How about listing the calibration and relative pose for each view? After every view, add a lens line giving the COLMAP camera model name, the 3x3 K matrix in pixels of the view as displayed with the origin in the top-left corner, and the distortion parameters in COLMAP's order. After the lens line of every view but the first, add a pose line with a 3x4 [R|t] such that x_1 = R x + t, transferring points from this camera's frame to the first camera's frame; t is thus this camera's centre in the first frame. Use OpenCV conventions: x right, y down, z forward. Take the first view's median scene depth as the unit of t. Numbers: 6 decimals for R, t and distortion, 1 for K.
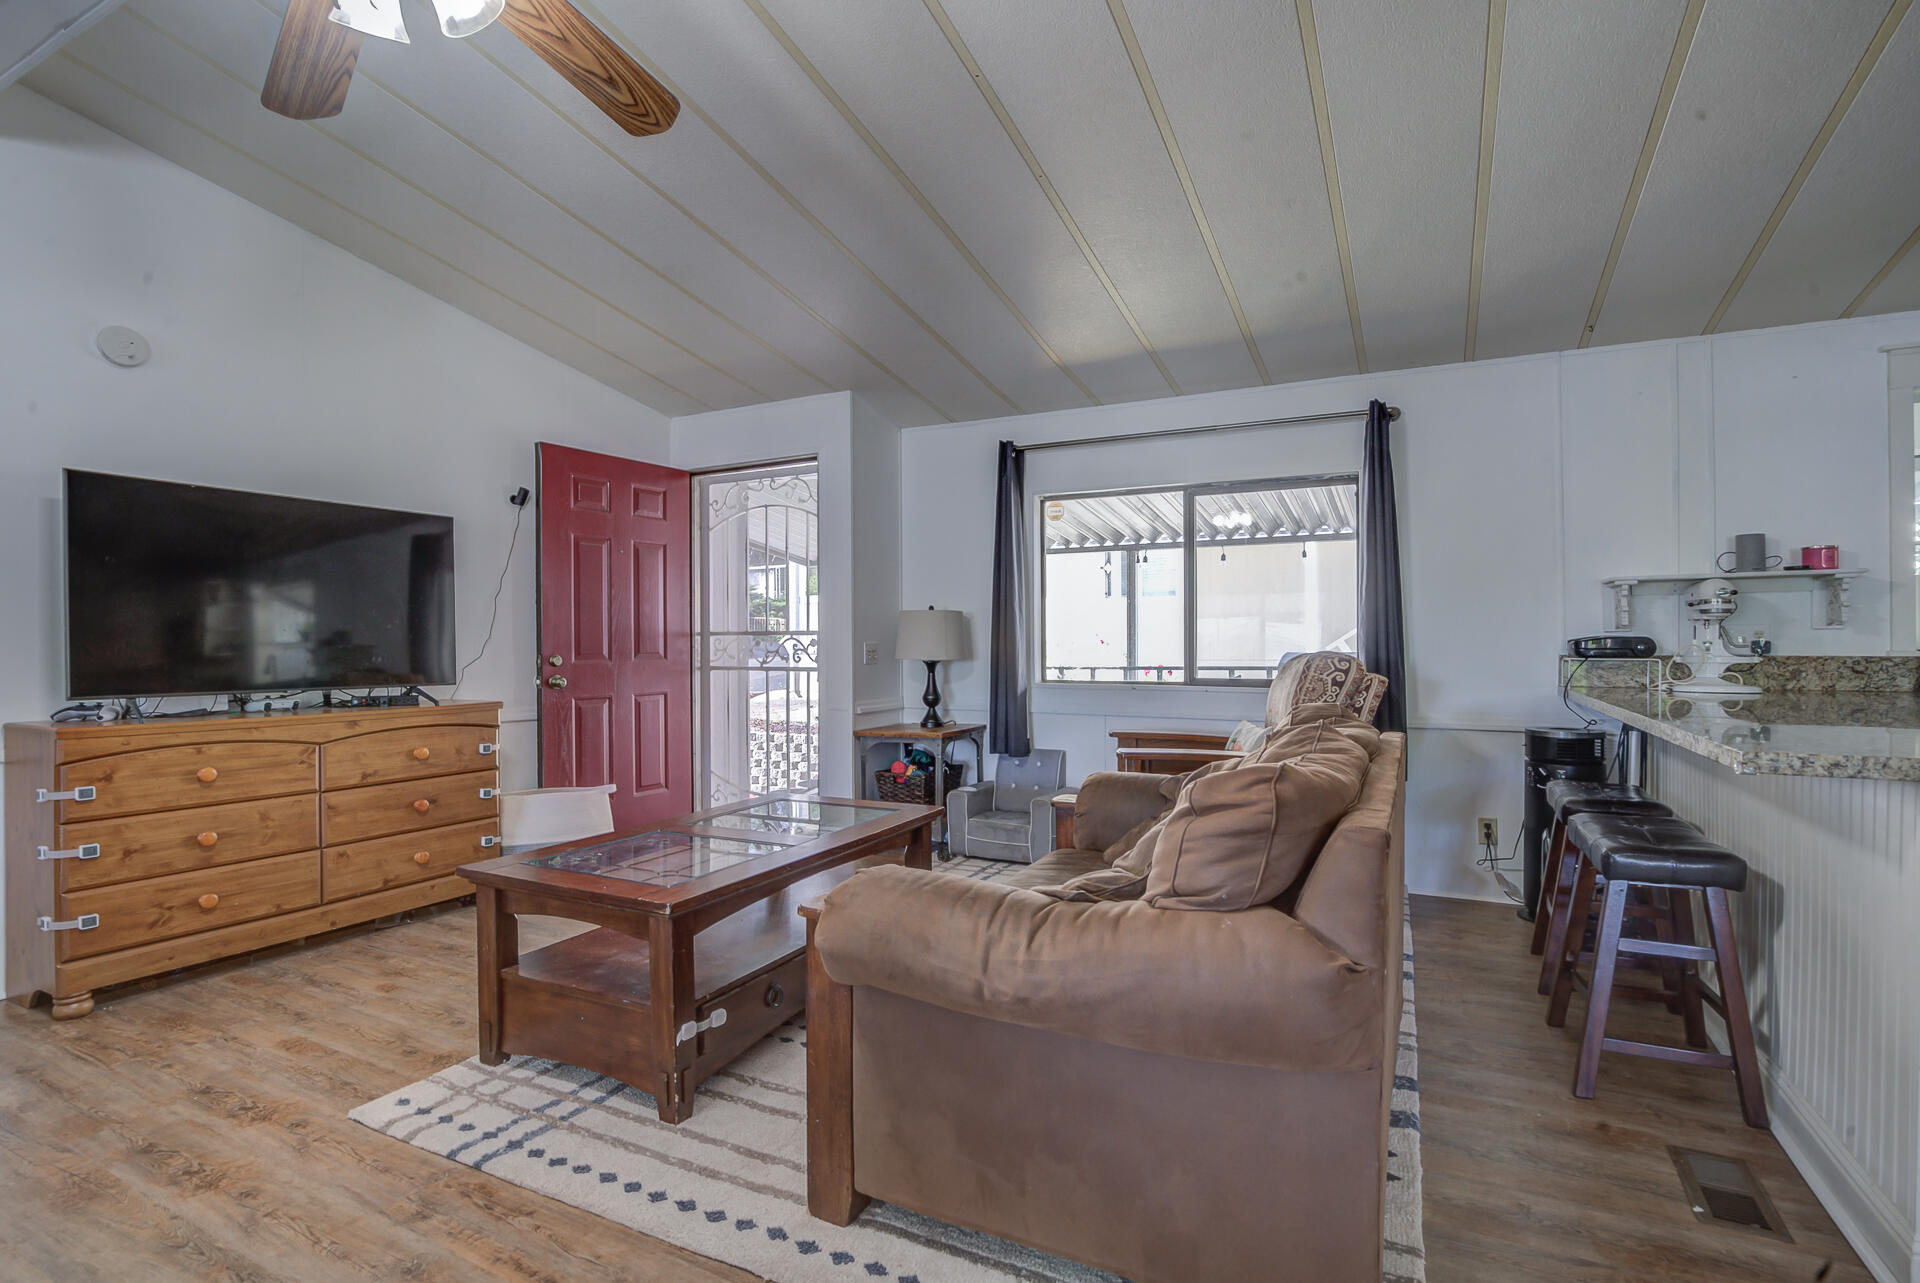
lens RADIAL K [[902.0, 0, 961.0], [0, 902.0, 648.6], [0, 0, 1]] dist [-0.002796, 0.000858]
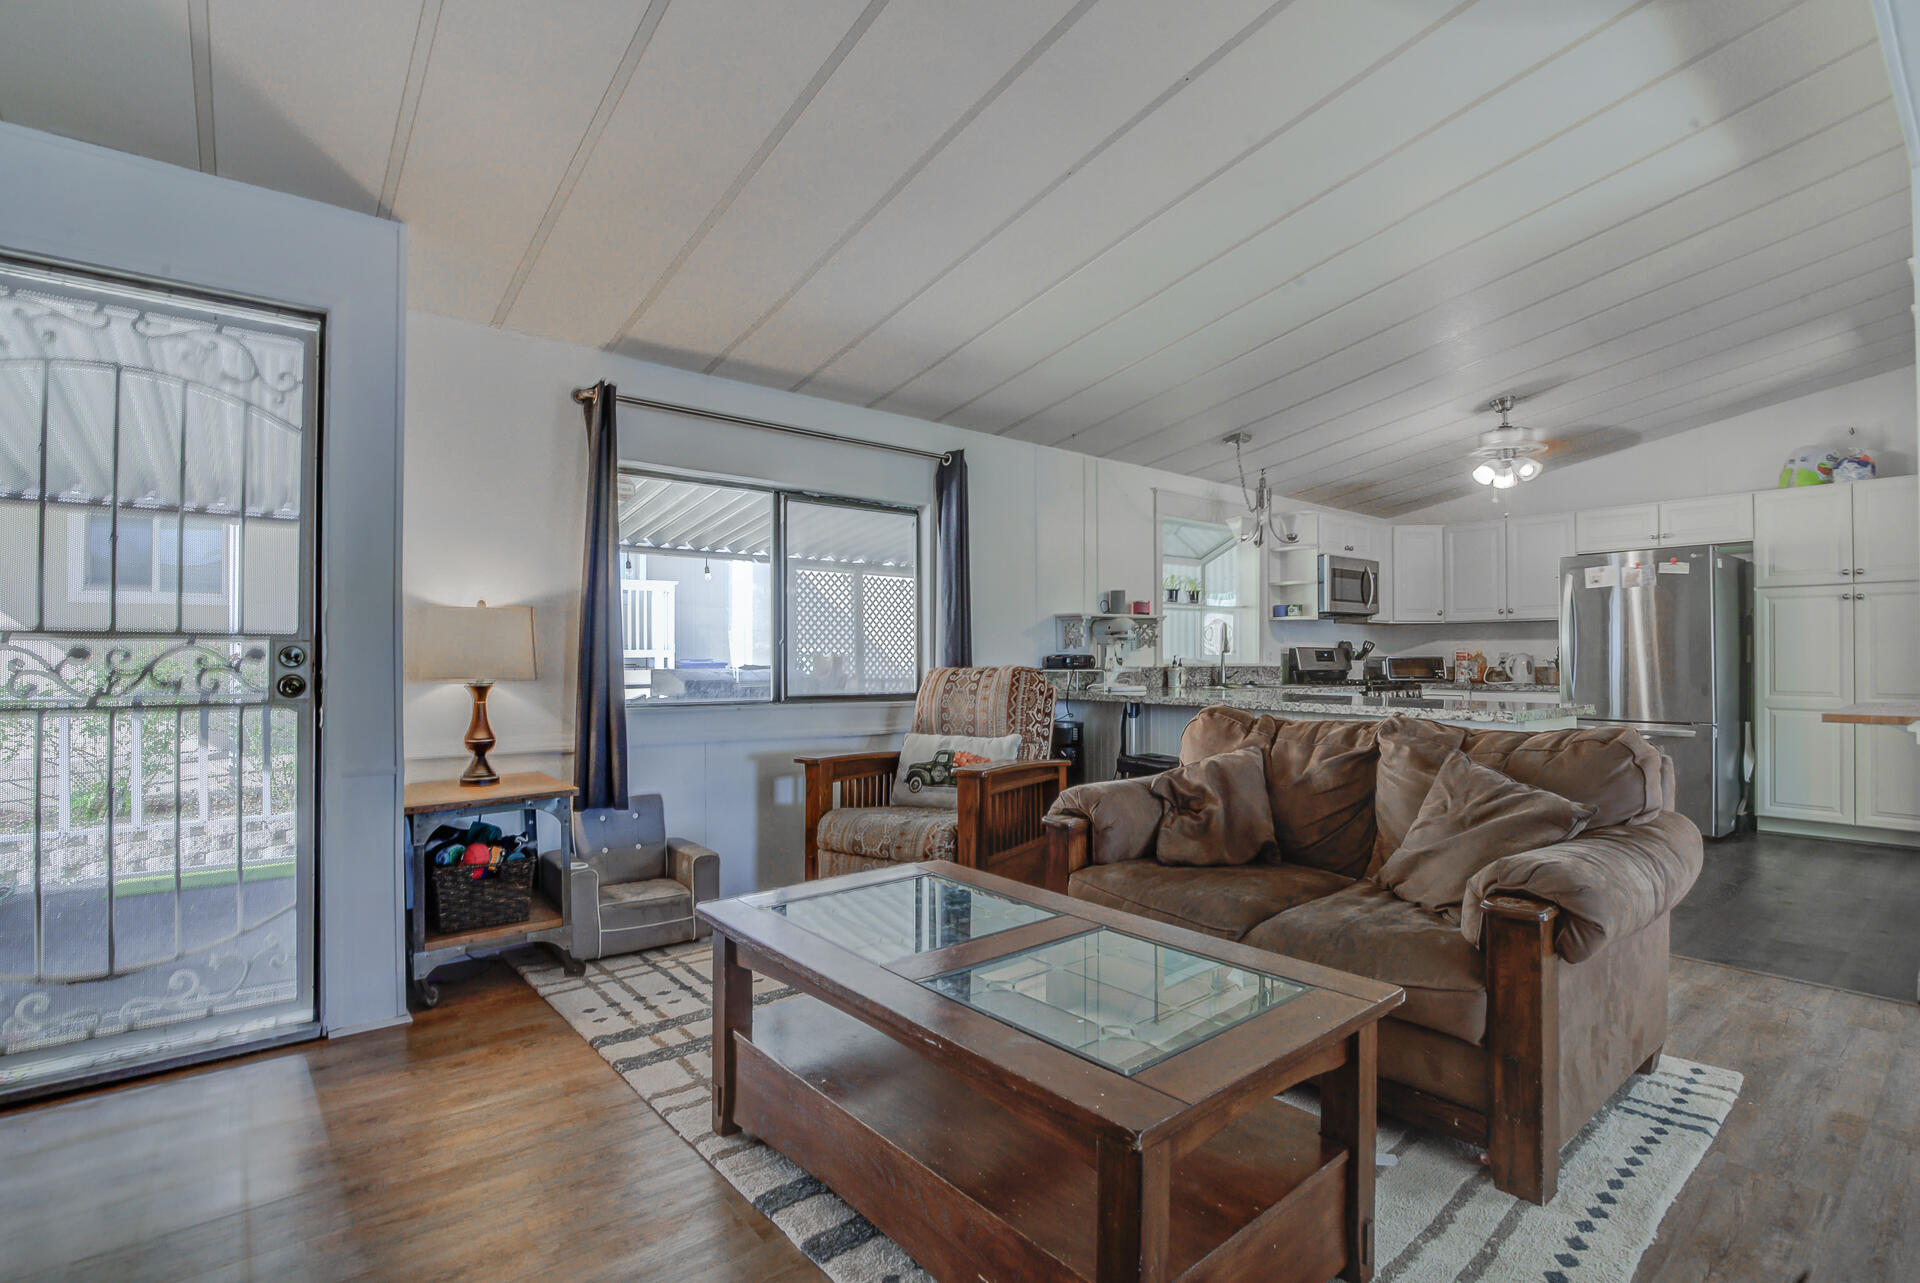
lens RADIAL K [[902.0, 0, 991.4], [0, 902.0, 651.8], [0, 0, 1]] dist [-0.002796, 0.000858]
pose [[0.393842, 0.010122, 0.919123, -0.694300], [0.000765, 0.999935, -0.011340, -0.002162], [-0.919178, 0.005170, 0.393809, 0.587649]]
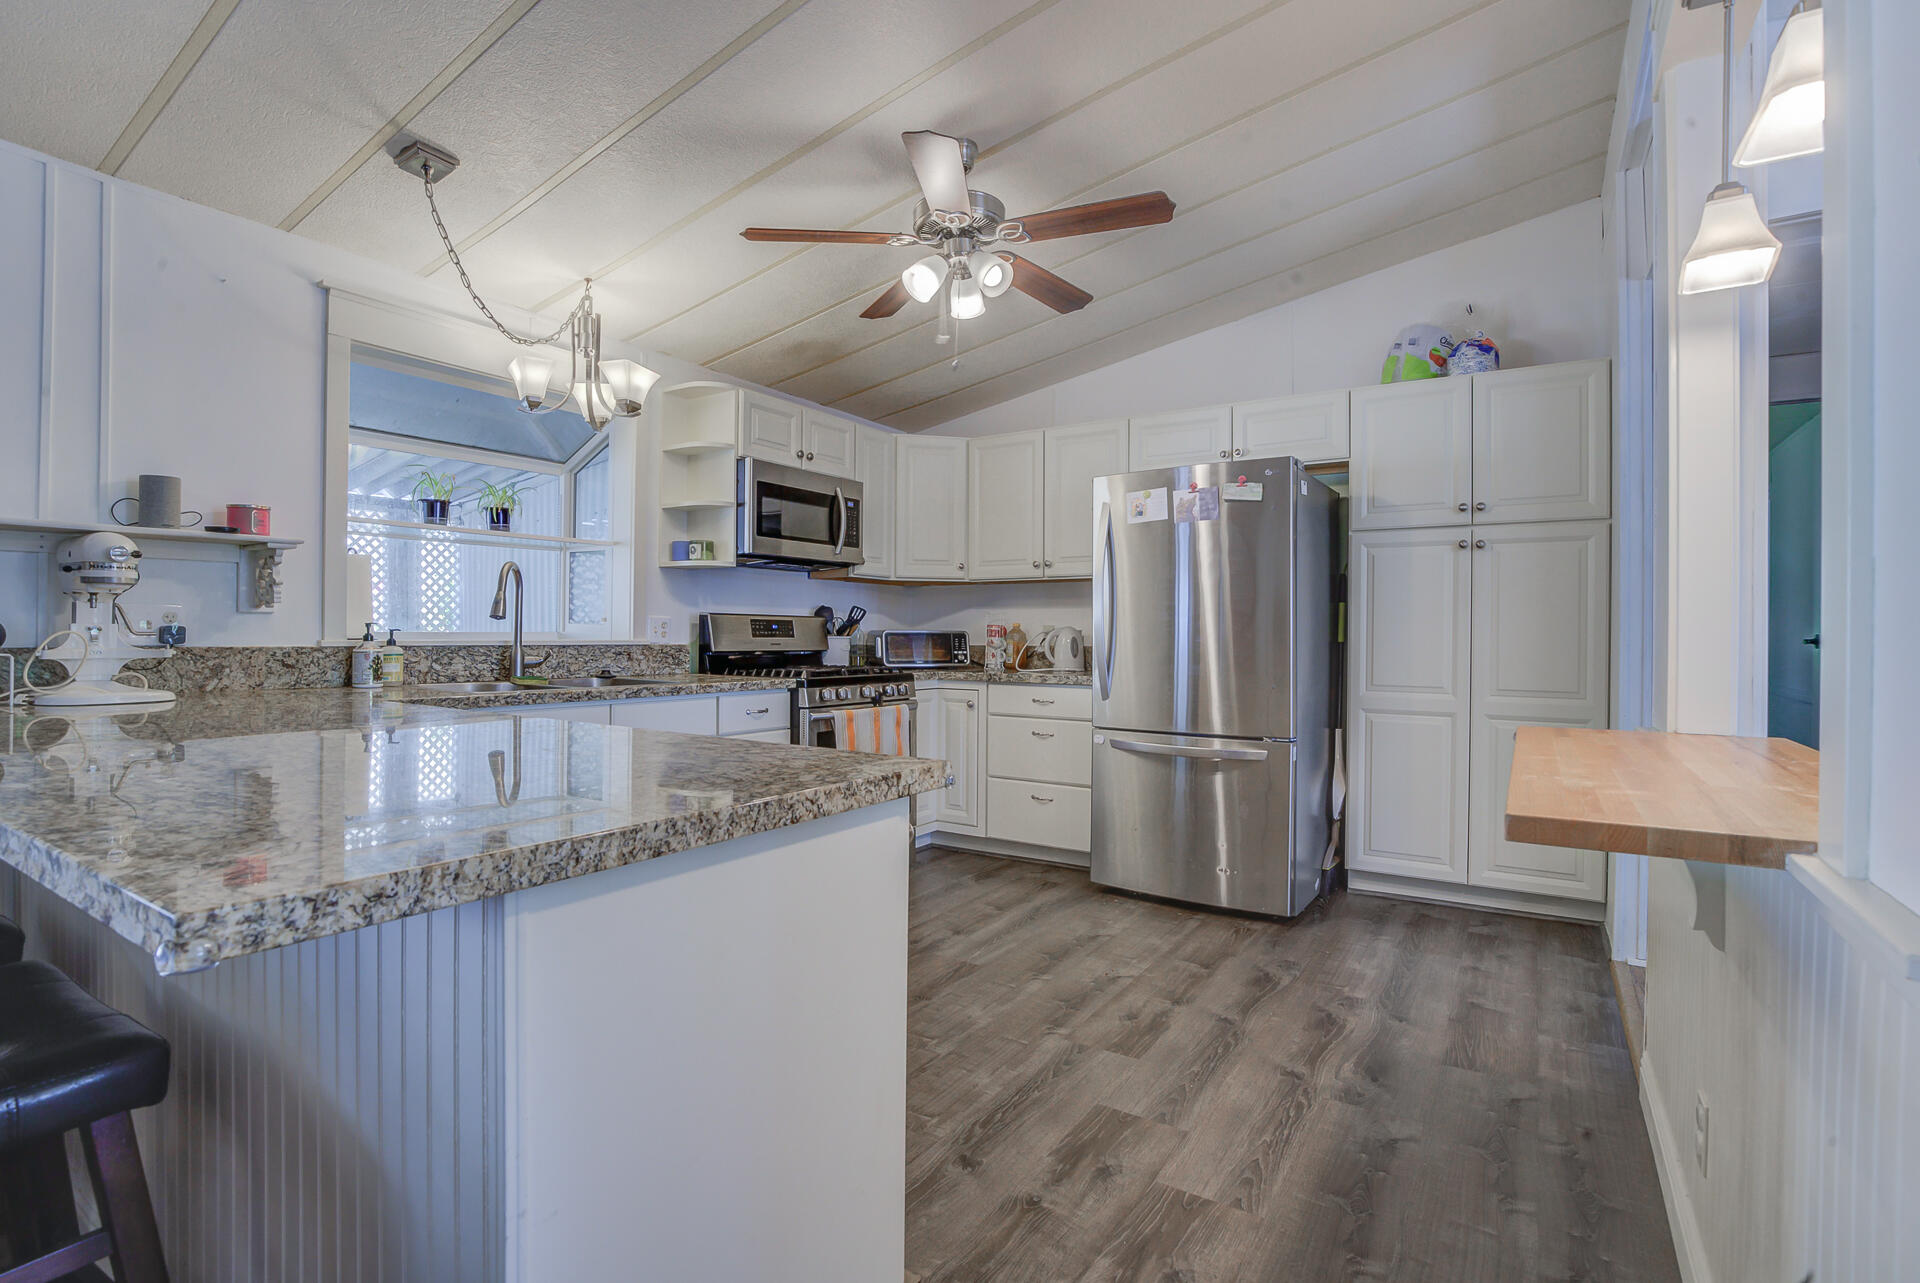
lens RADIAL K [[902.0, 0, 948.3], [0, 902.0, 640.3], [0, 0, 1]] dist [-0.002796, 0.000858]
pose [[0.122233, -0.001475, 0.992500, 0.247020], [-0.004484, 0.999988, 0.002038, -0.001883], [-0.992491, -0.004700, 0.122225, 0.293682]]
